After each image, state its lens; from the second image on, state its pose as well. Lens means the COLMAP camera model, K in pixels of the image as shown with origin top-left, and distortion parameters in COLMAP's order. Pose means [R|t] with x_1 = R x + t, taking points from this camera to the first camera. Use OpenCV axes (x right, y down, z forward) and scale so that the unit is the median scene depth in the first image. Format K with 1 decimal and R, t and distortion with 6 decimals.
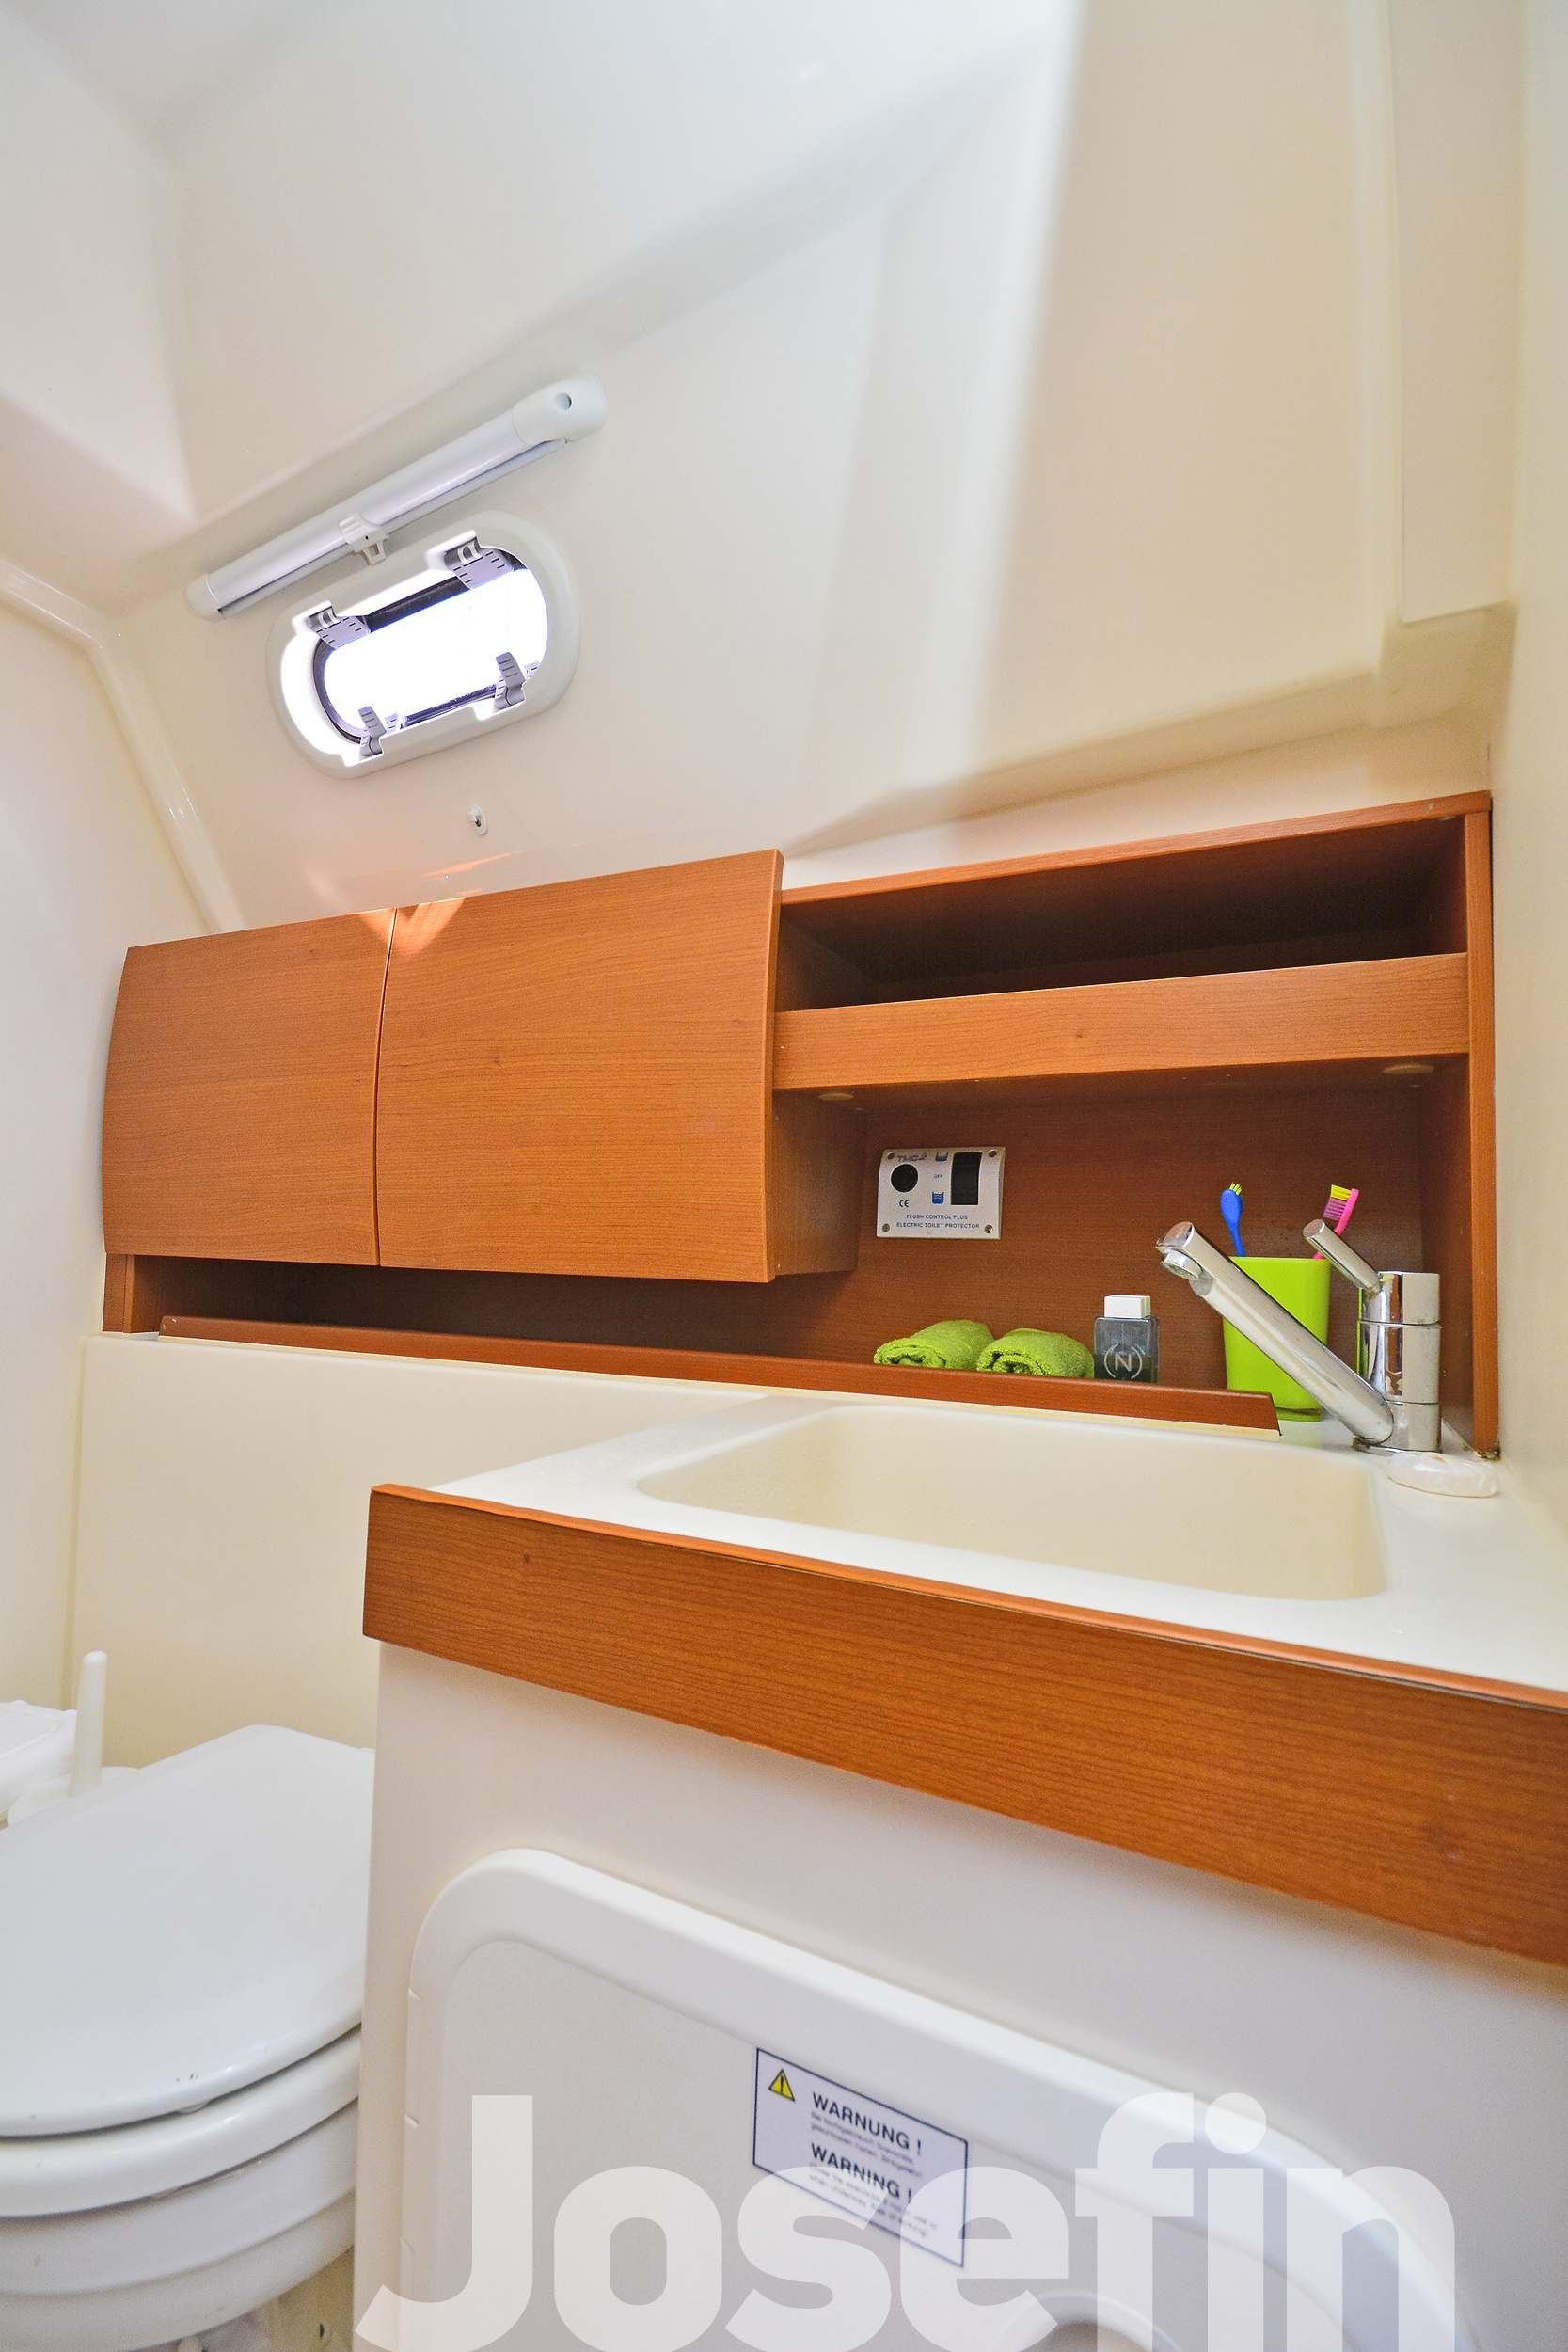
lens RADIAL K [[1031.6, 0, 767.5], [0, 1031.6, 1182.4], [0, 0, 1]] dist [0.002324, -0.008248]
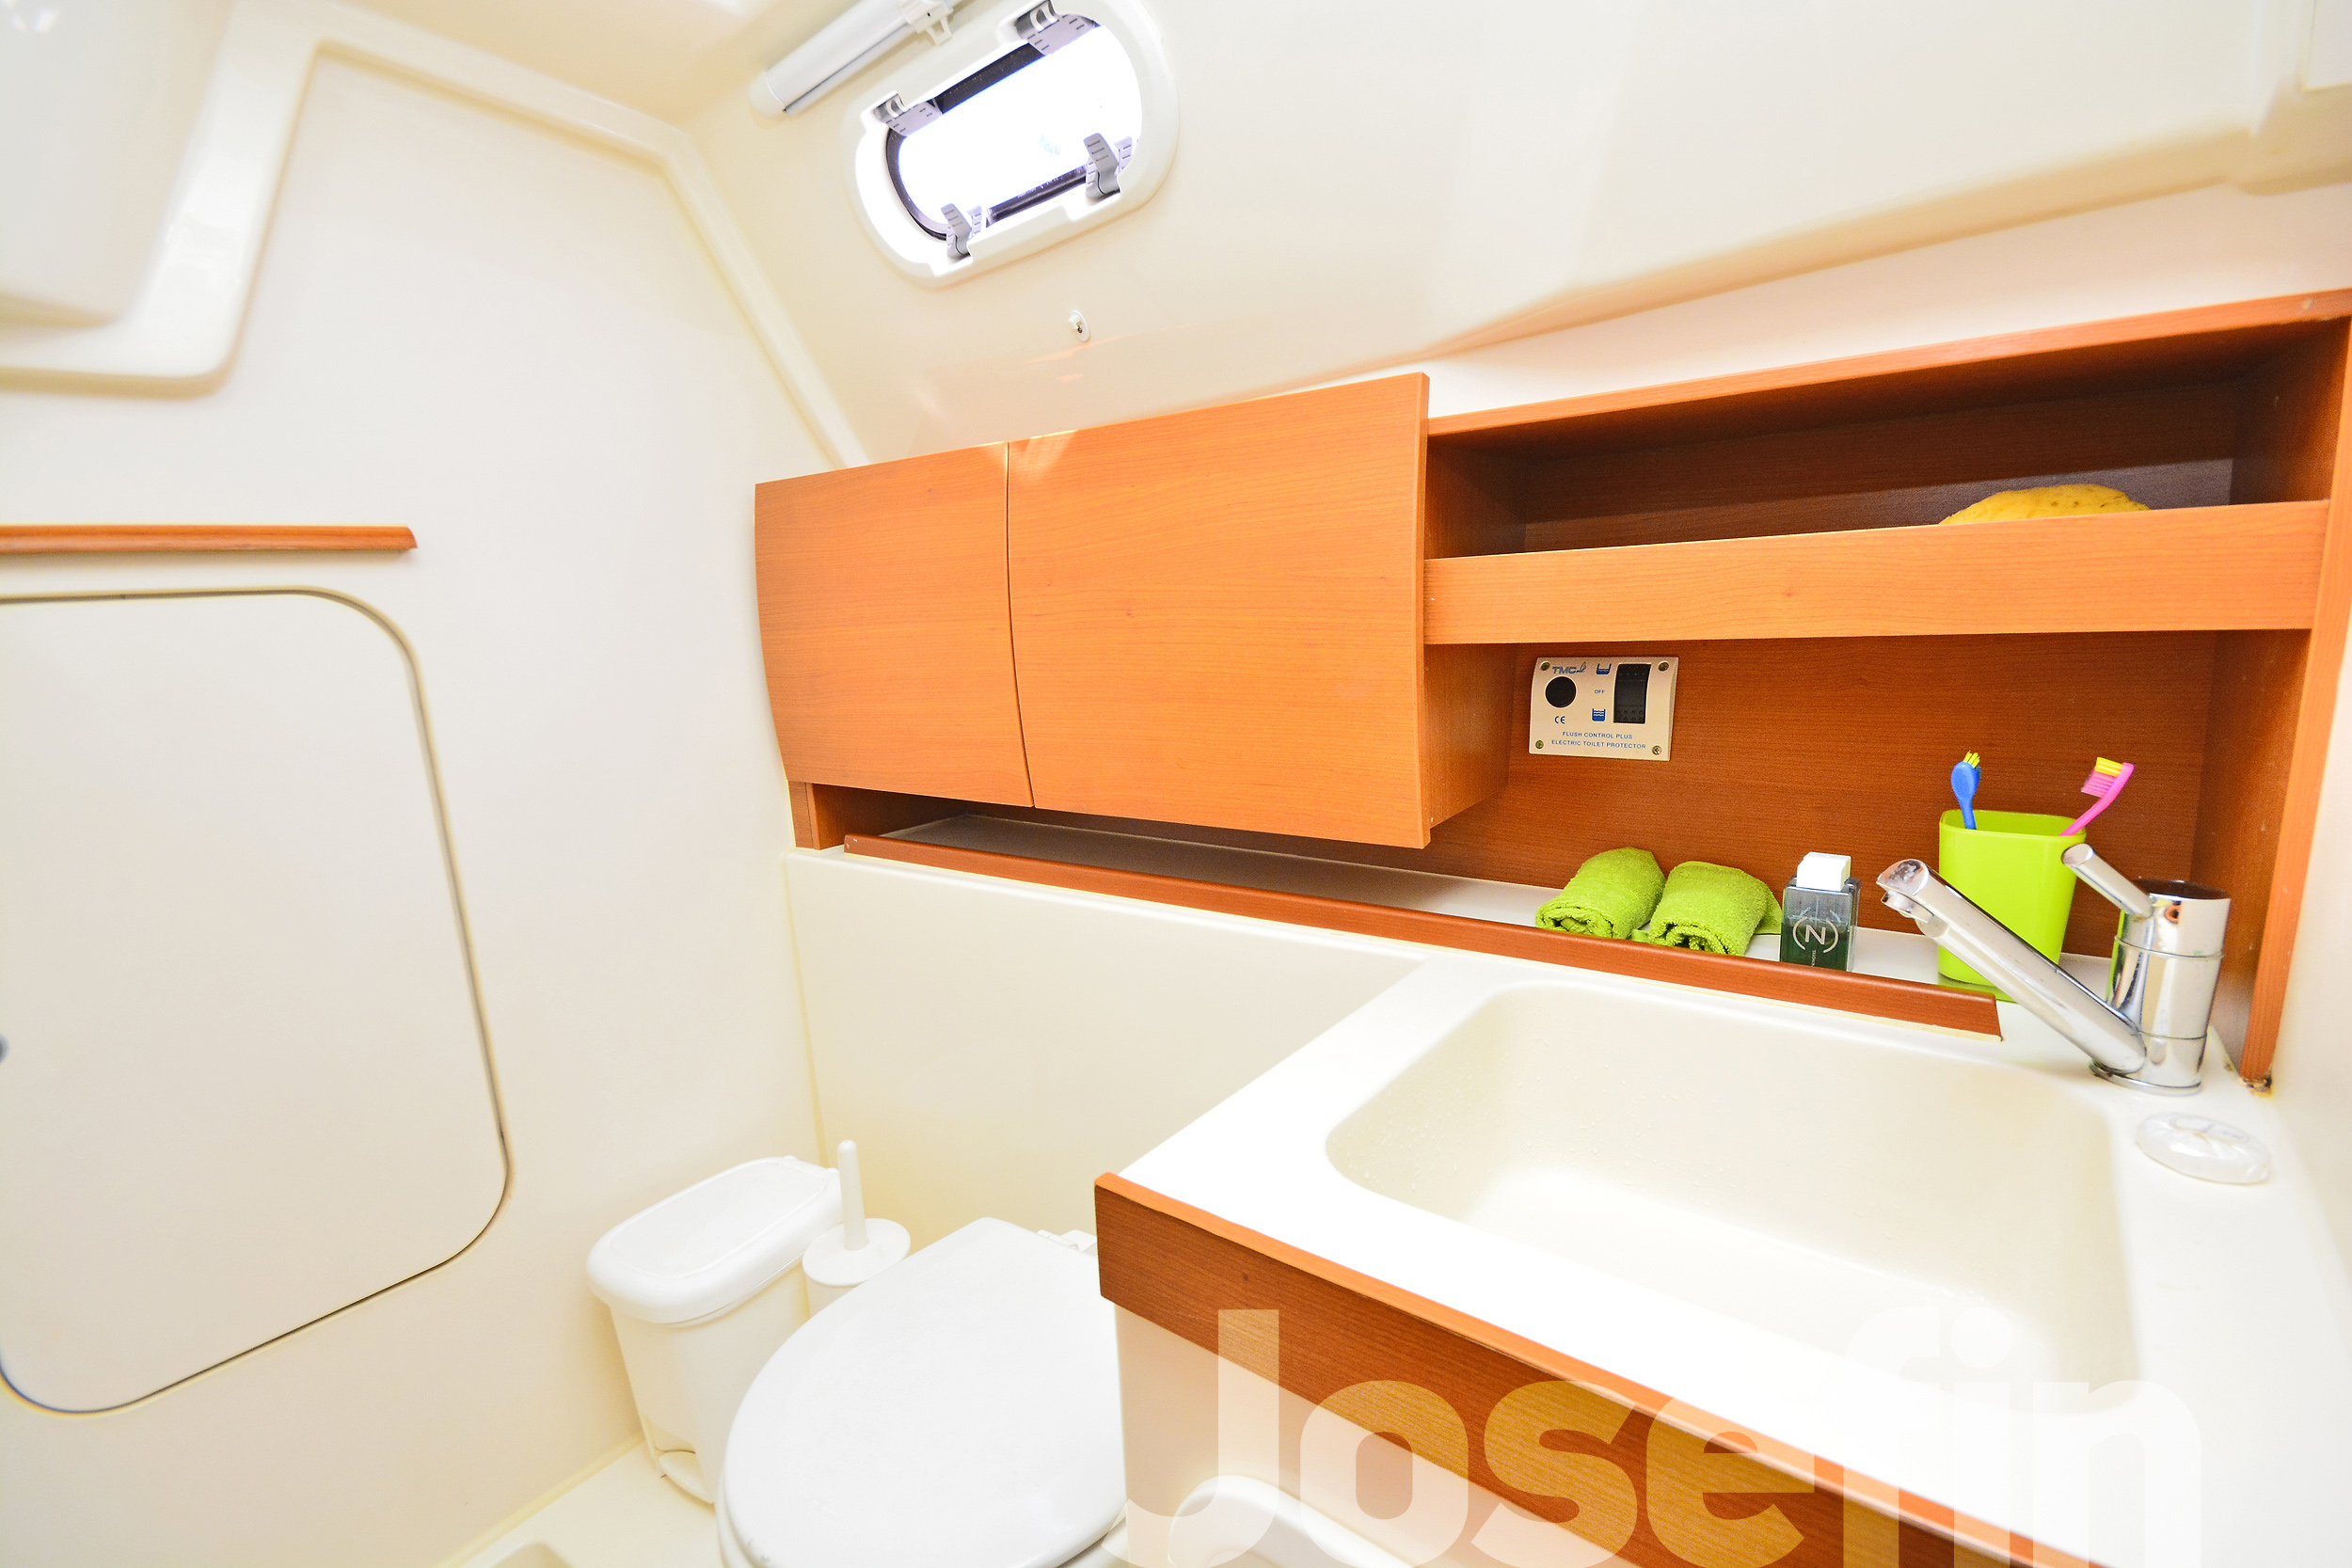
lens RADIAL K [[1031.6, 0, 1183.8], [0, 1031.6, 800.7], [0, 0, 1]] dist [0.002324, -0.008248]
pose [[0.982415, -0.031205, -0.184083, -0.034188], [0.077213, 0.965578, 0.248391, -0.173448], [0.169996, -0.258236, 0.951008, 0.031152]]
